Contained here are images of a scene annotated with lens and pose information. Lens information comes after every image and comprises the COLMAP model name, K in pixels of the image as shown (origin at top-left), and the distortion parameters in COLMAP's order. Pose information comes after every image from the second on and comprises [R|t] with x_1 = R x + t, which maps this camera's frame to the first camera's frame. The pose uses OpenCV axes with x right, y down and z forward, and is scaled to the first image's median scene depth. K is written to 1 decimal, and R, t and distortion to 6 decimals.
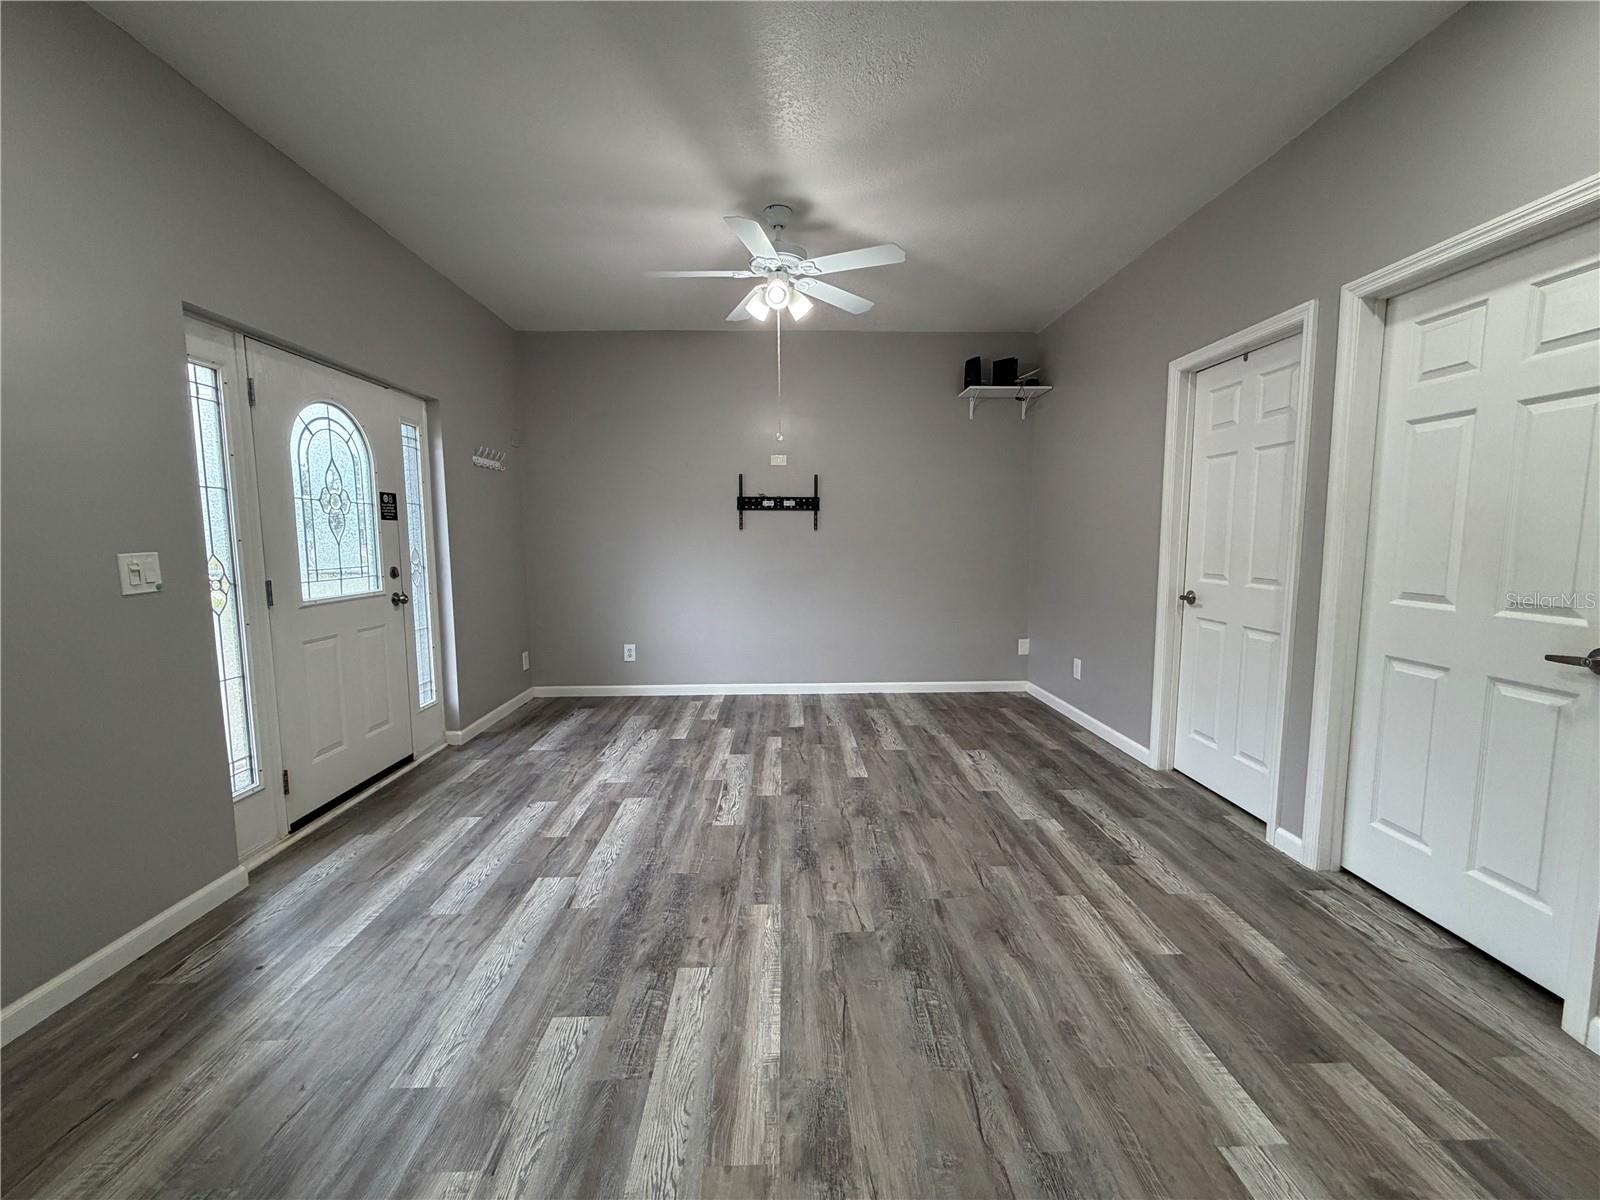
lens RADIAL K [[638.3, 0, 797.7], [0, 638.3, 599.6], [0, 0, 1]] dist [-0.000458, 0.000211]
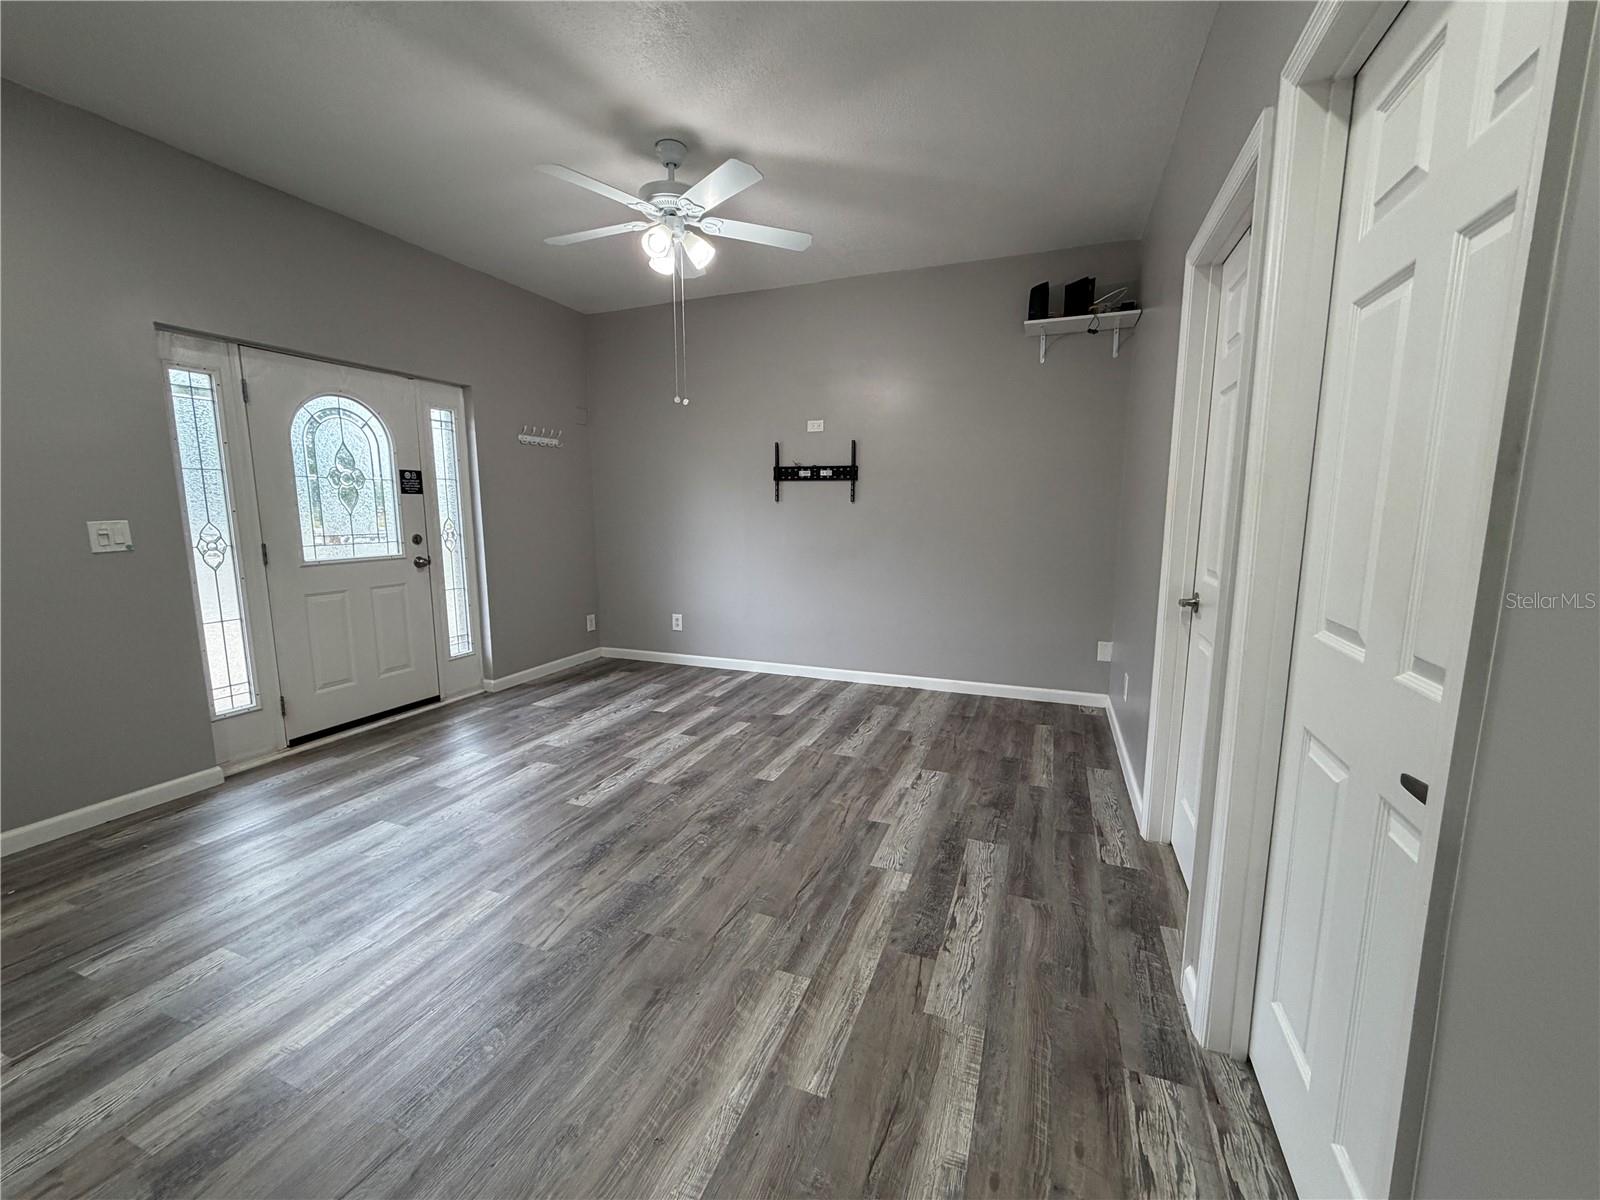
lens RADIAL K [[638.3, 0, 797.7], [0, 638.3, 599.6], [0, 0, 1]] dist [-0.000458, 0.000211]
pose [[0.920367, 0.059591, -0.386489, 0.473527], [-0.042124, 0.997678, 0.053515, -0.024731], [0.388780, -0.032973, 0.920740, 0.199066]]
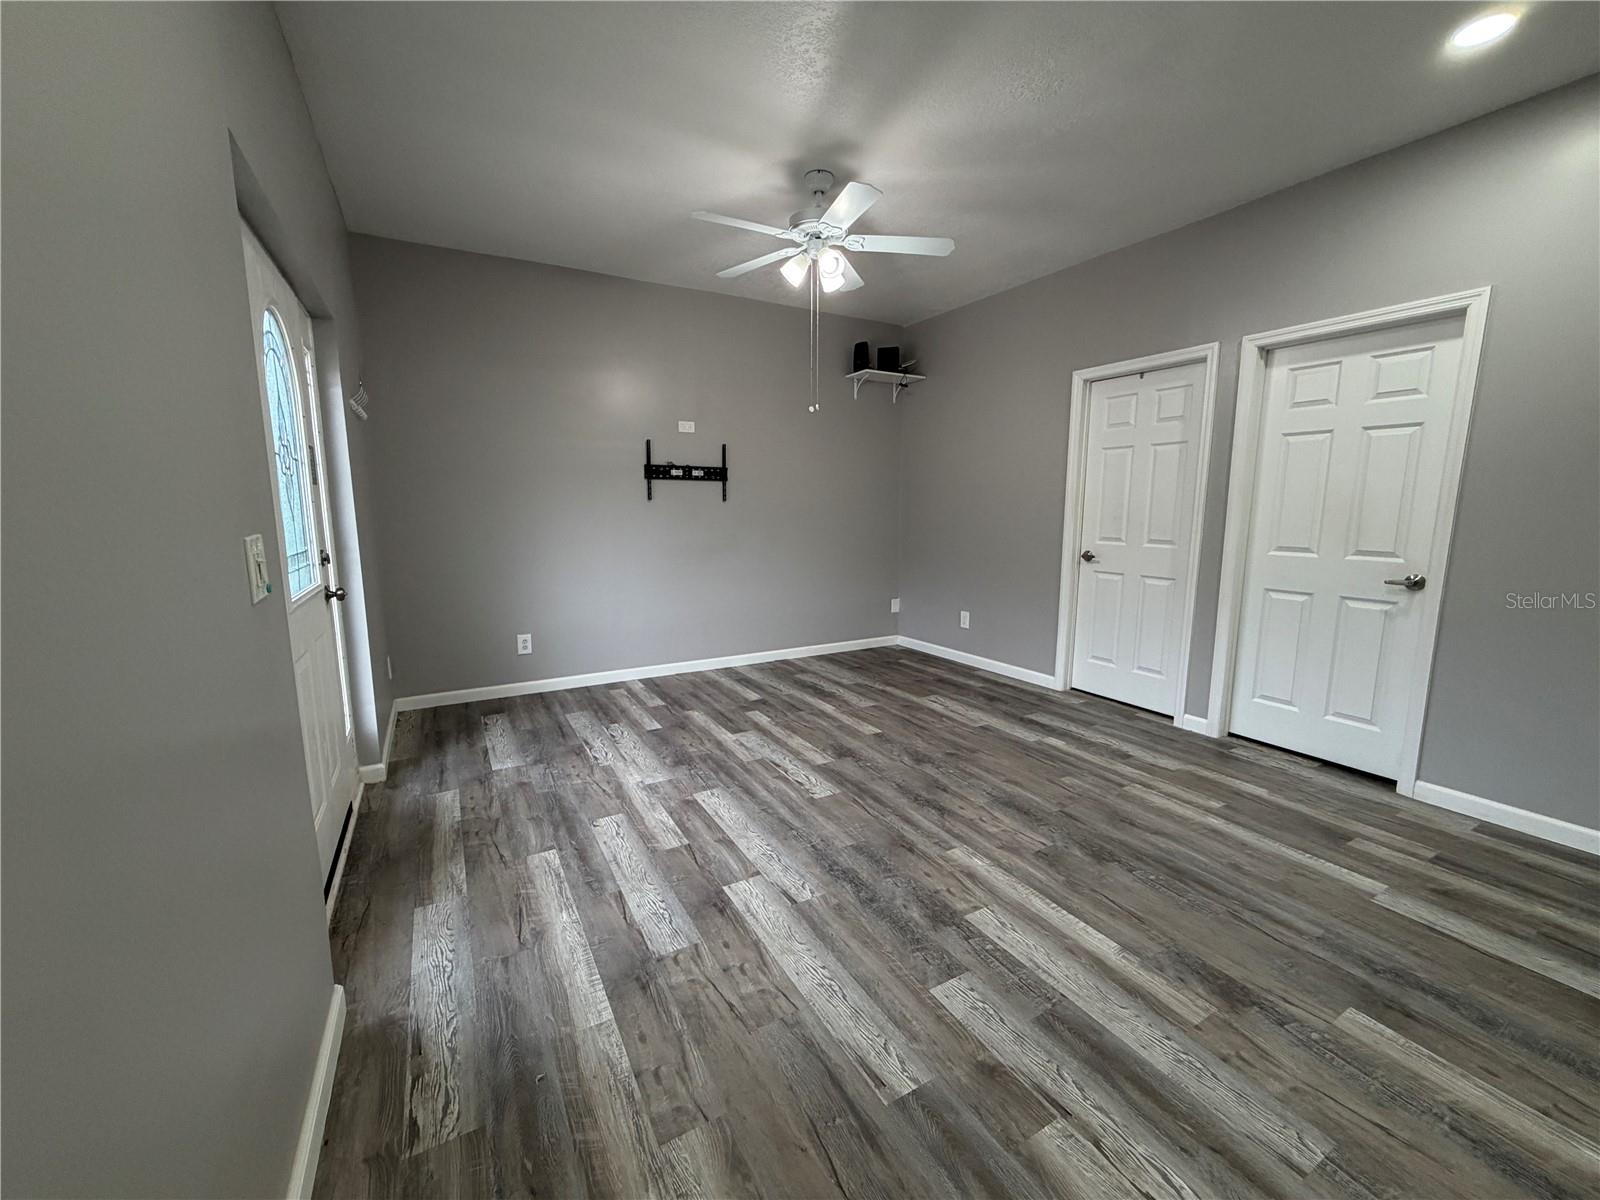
lens RADIAL K [[638.3, 0, 797.7], [0, 638.3, 599.6], [0, 0, 1]] dist [-0.000458, 0.000211]
pose [[0.883623, -0.064693, 0.463708, -0.507222], [0.043268, 0.997453, 0.056706, -0.013634], [-0.466195, -0.030043, 0.884172, 0.114780]]
